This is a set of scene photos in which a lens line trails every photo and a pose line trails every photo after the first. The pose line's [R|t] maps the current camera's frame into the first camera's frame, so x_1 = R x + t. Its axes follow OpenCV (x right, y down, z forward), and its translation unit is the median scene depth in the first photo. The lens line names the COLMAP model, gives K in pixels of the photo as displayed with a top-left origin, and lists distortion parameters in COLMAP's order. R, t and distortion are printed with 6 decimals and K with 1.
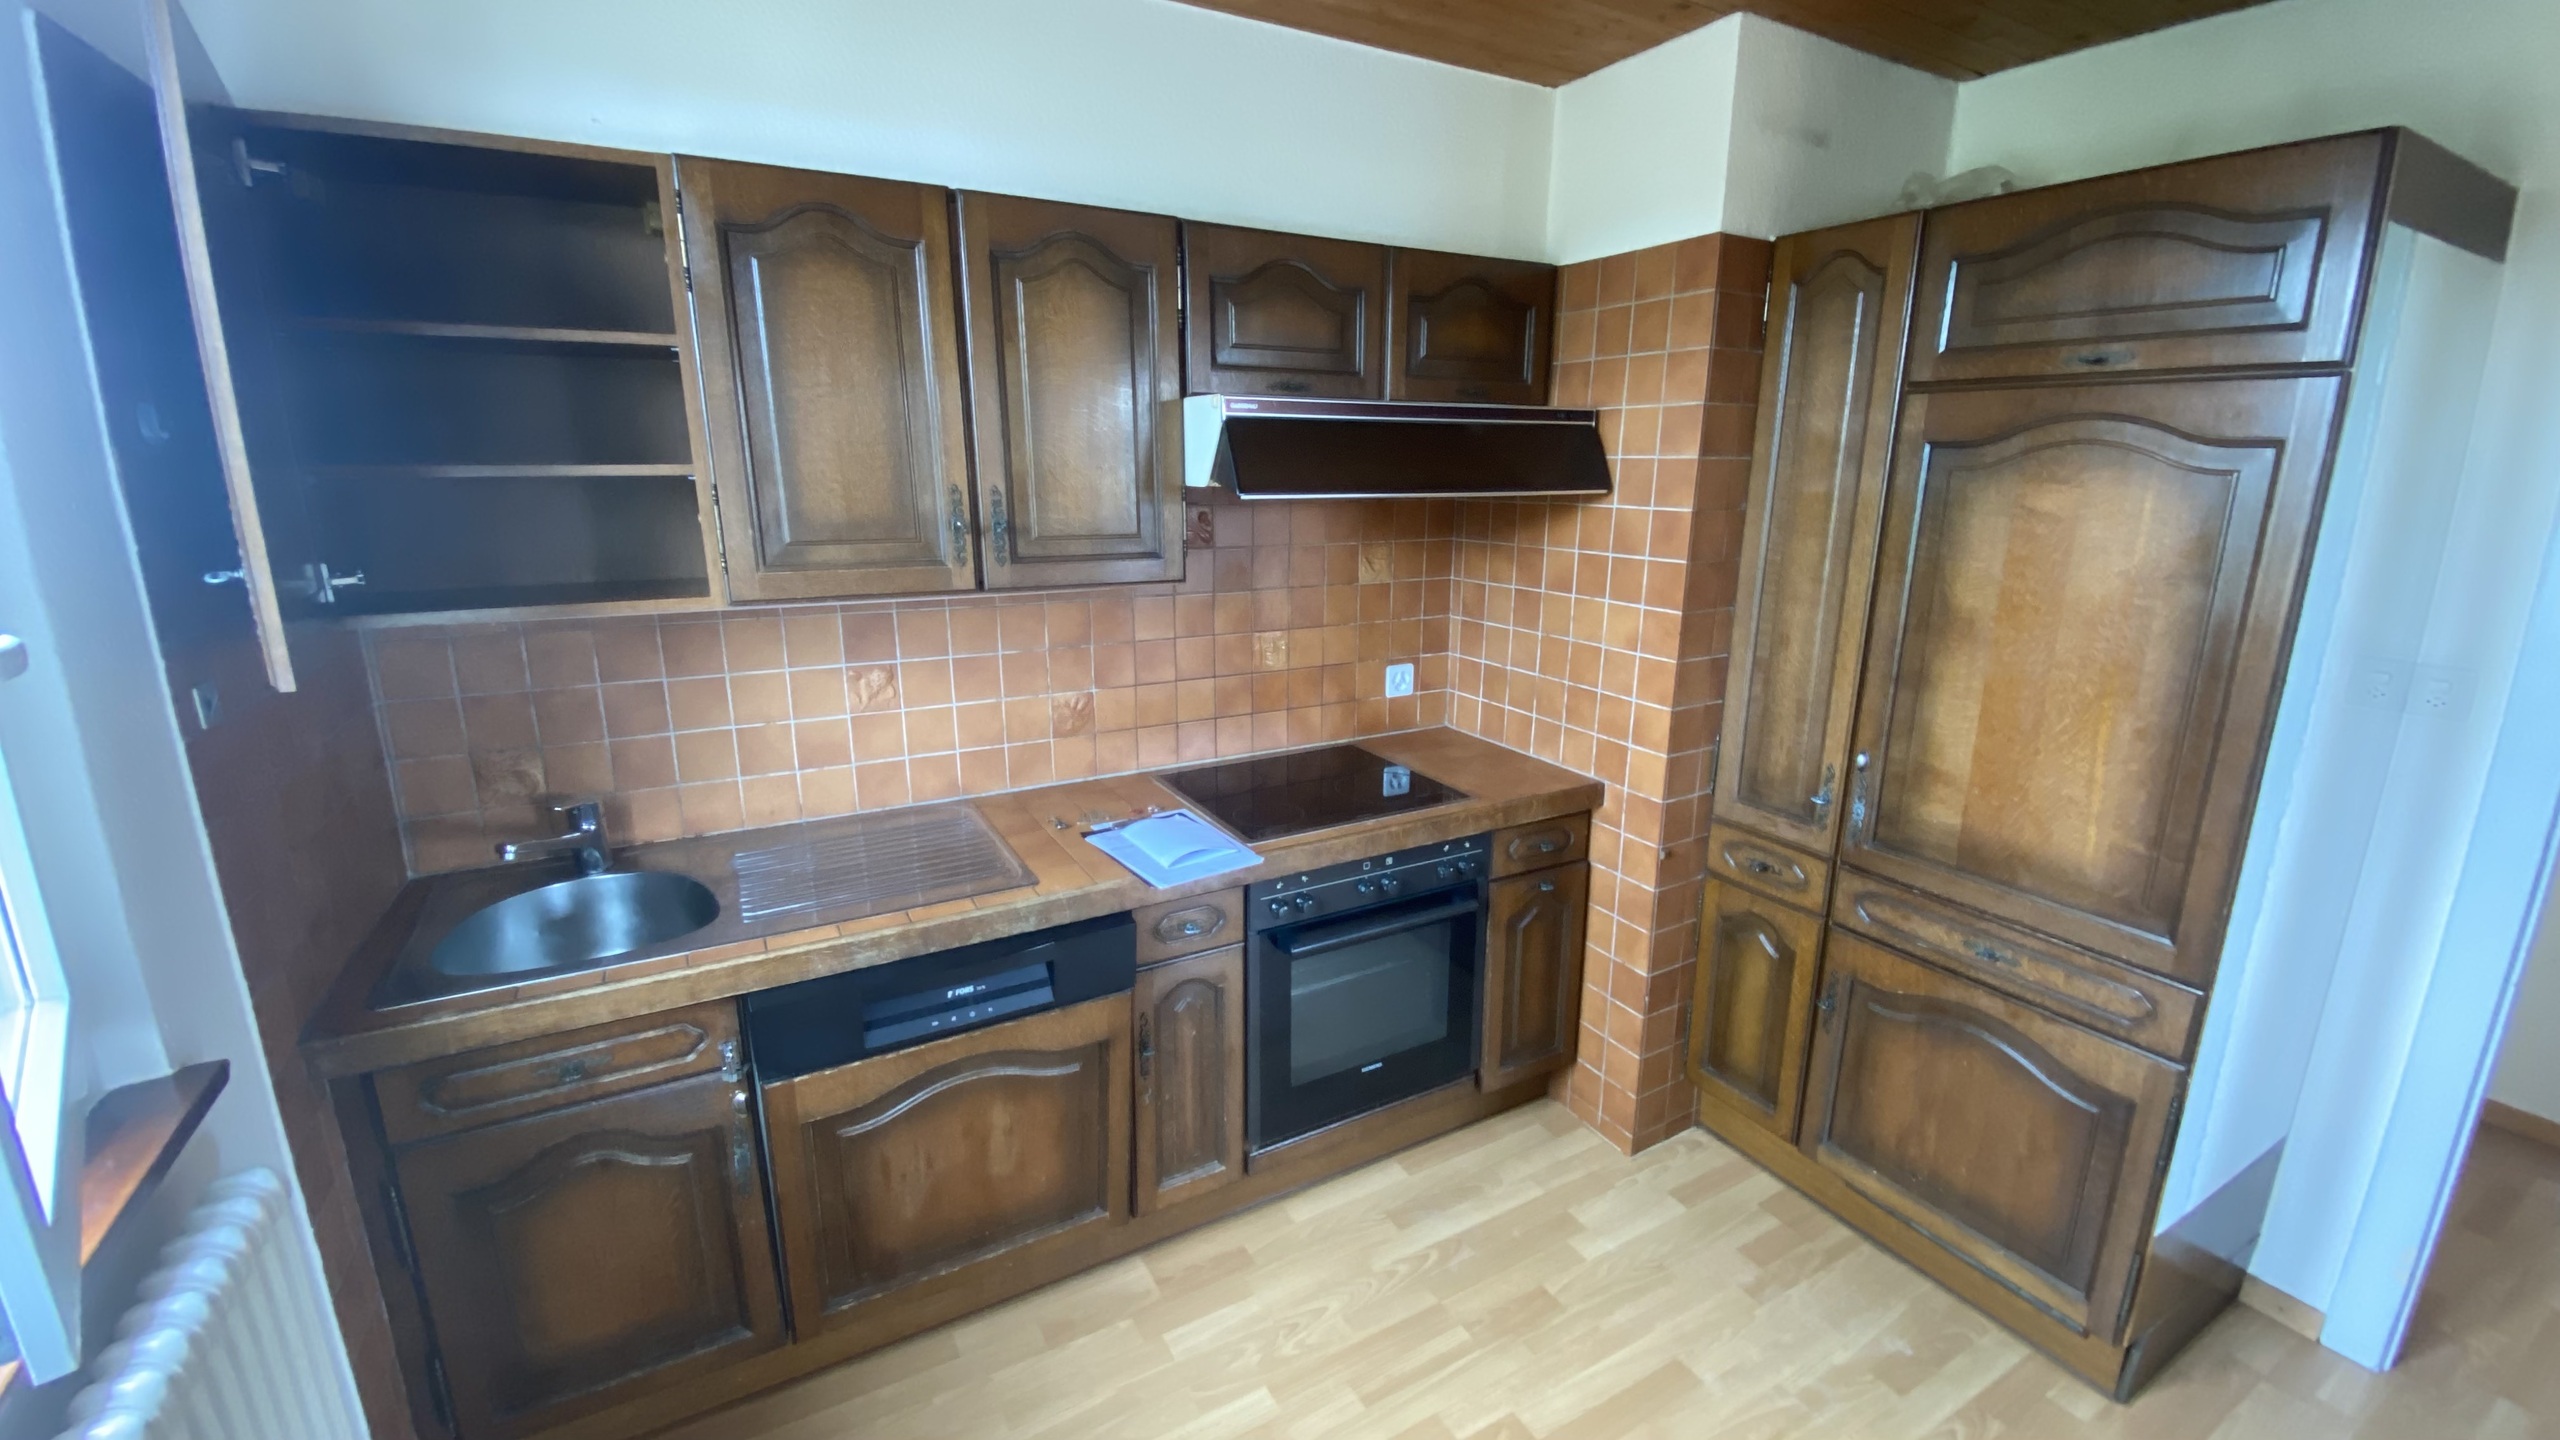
lens RADIAL K [[1036.6, 0, 1280.0], [0, 1036.6, 720.0], [0, 0, 1]] dist [0.029409, -0.000141]
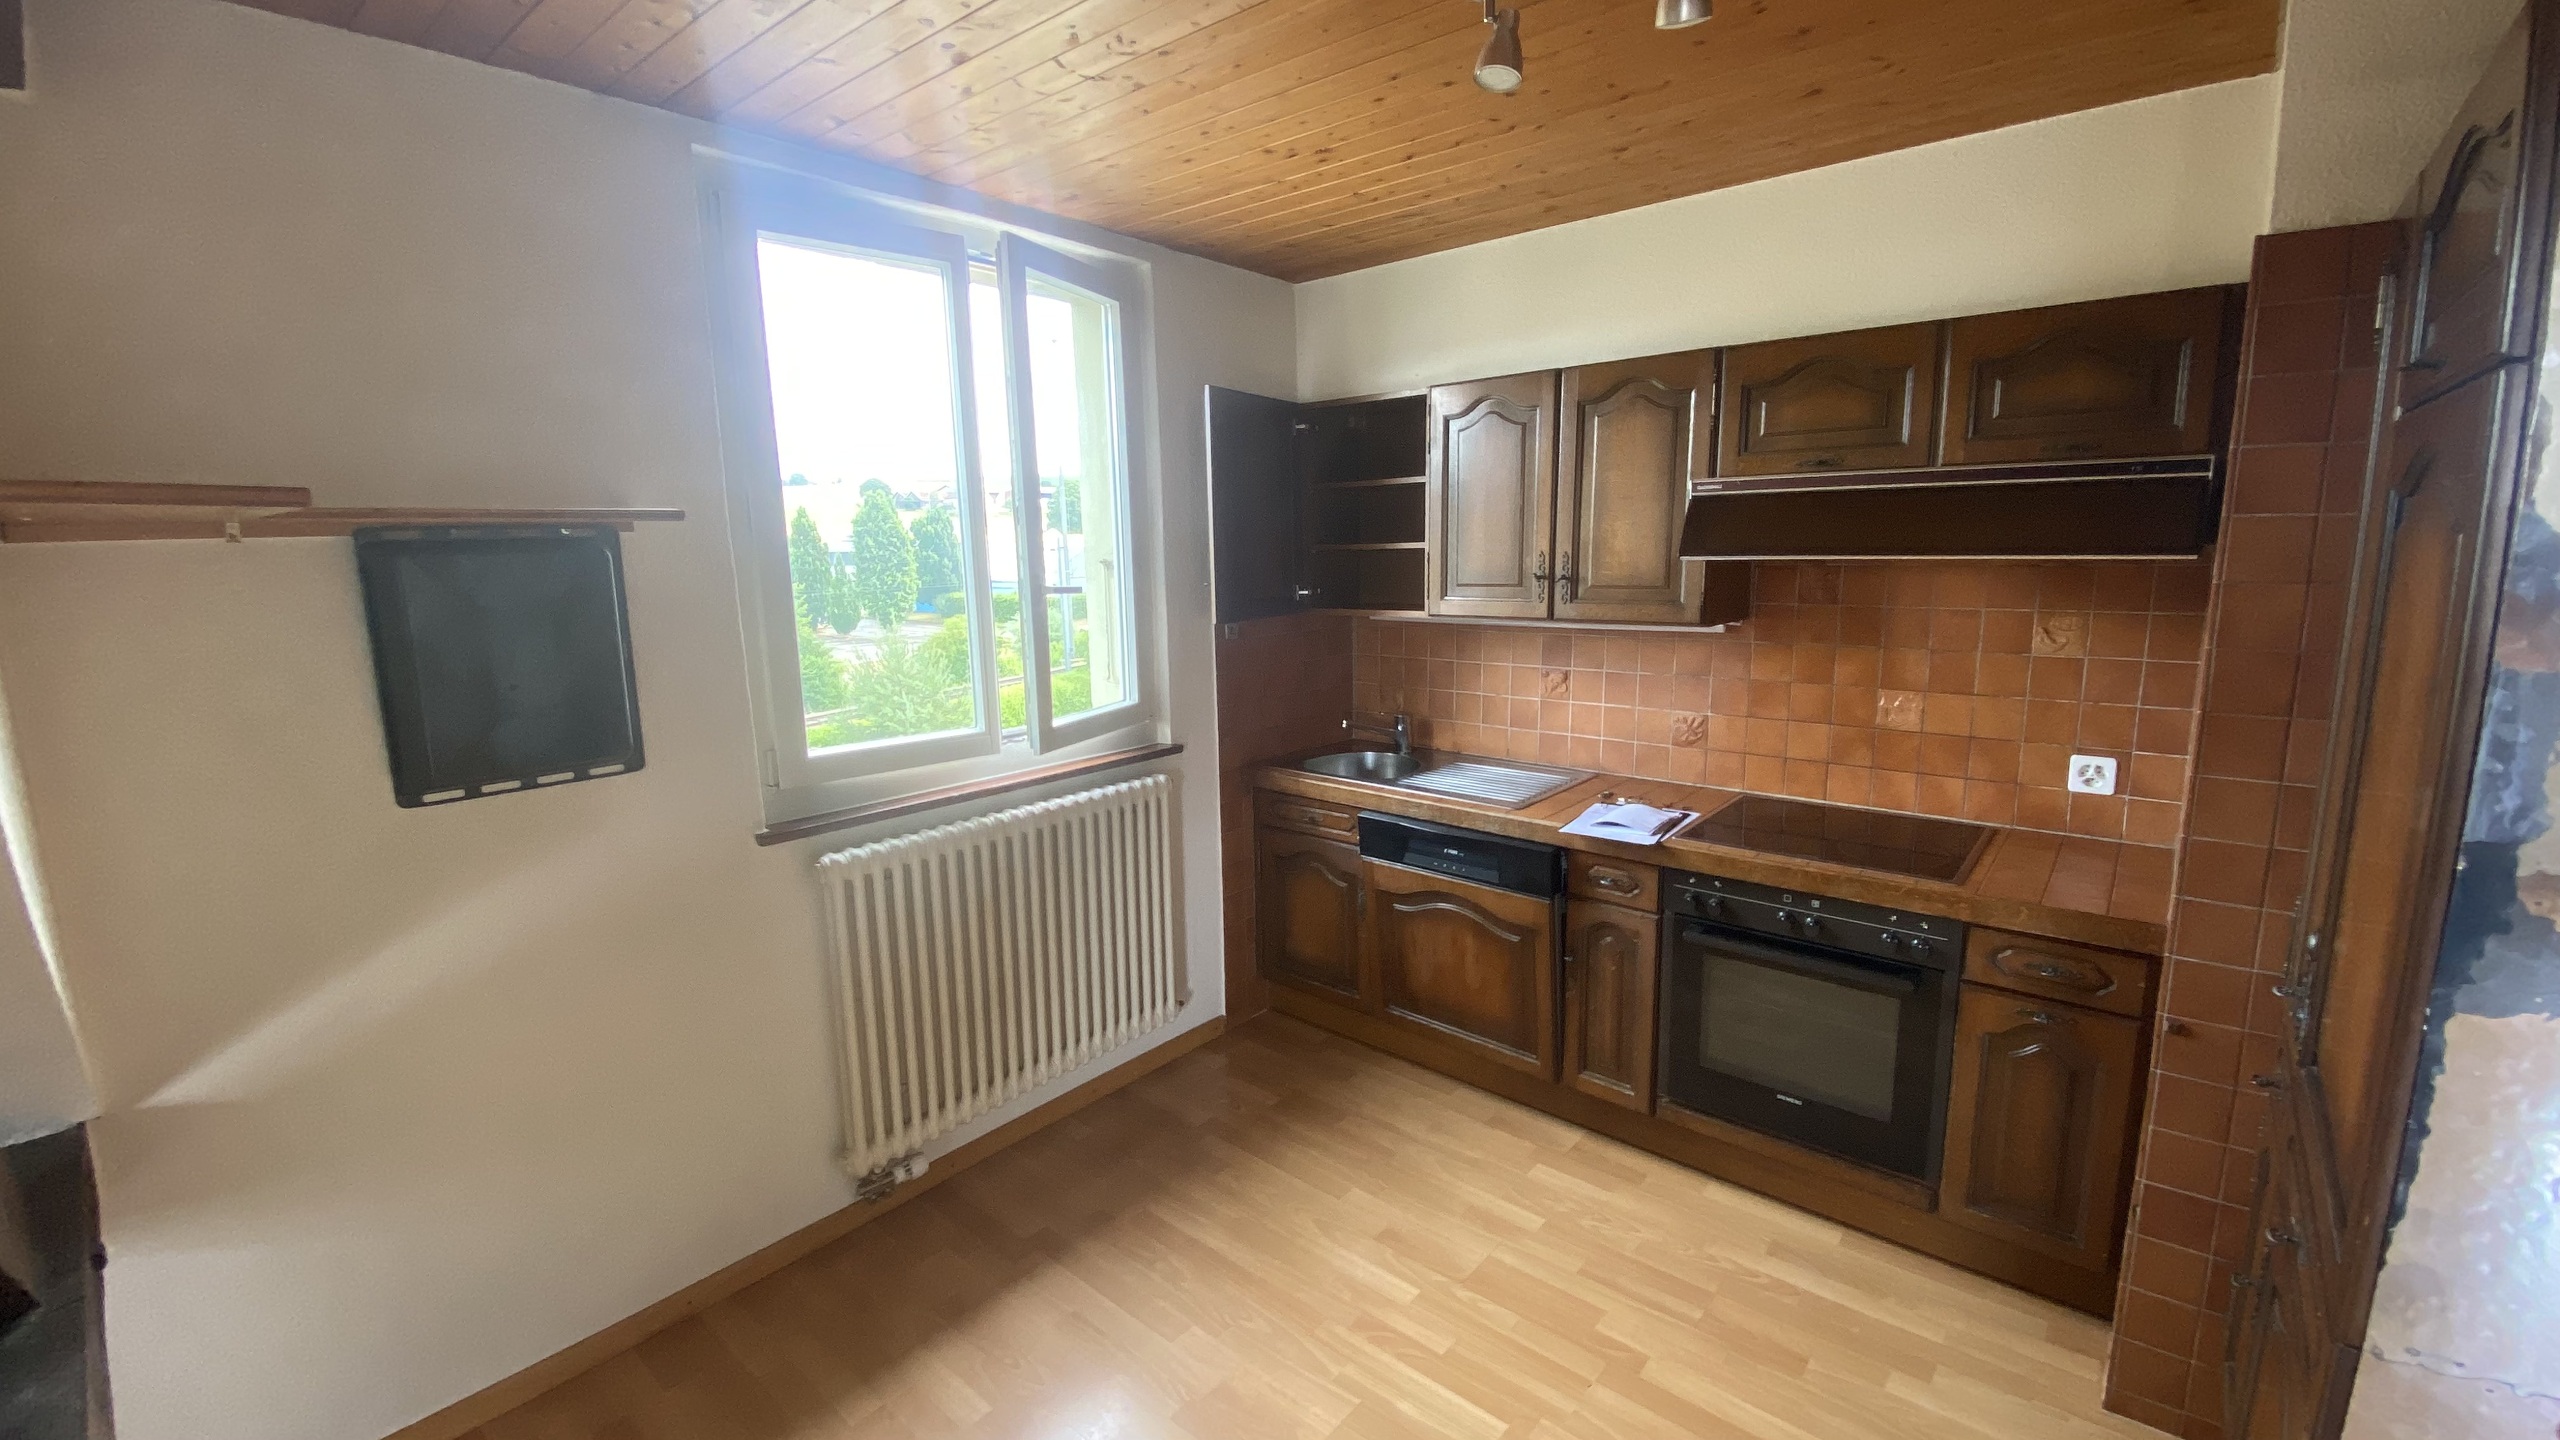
lens RADIAL K [[1044.9, 0, 1280.0], [0, 1044.9, 720.0], [0, 0, 1]] dist [0.000399, -0.000107]
pose [[0.331861, 0.144824, -0.932145, 0.901078], [-0.205054, 0.975592, 0.078571, -0.016052], [0.920772, 0.165065, 0.353458, 0.100726]]
